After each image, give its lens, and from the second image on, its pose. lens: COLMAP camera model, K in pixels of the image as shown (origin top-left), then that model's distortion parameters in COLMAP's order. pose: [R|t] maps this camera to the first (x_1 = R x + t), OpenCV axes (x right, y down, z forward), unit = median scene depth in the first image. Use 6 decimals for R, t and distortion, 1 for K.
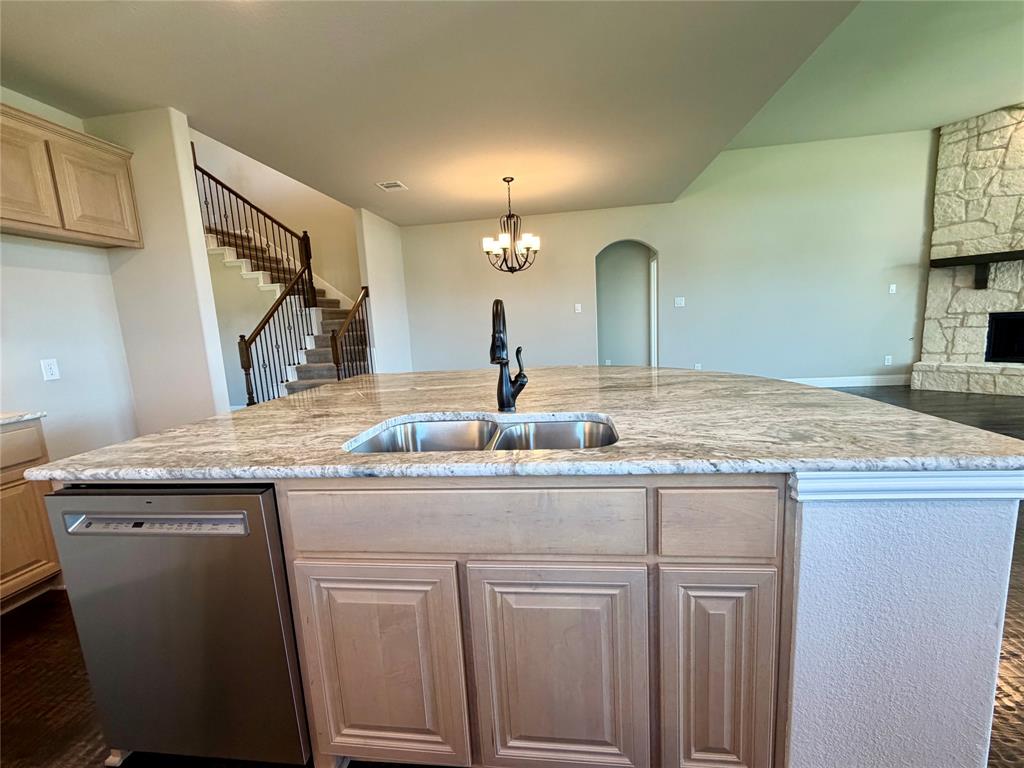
lens RADIAL K [[434.1, 0, 512.0], [0, 434.1, 384.0], [0, 0, 1]] dist [0.001143, -0.000133]
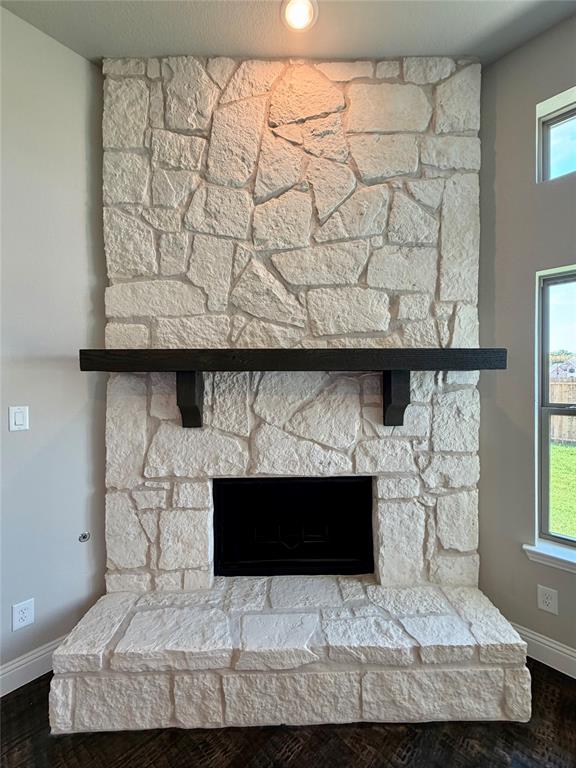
lens RADIAL K [[325.6, 0, 288.2], [0, 325.6, 381.4], [0, 0, 1]] dist [0.001143, -0.000133]
pose [[0.593733, 0.046882, 0.803295, 0.832815], [0.090144, 0.988142, -0.124298, -0.206131], [-0.799597, 0.146212, 0.582466, 0.692185]]
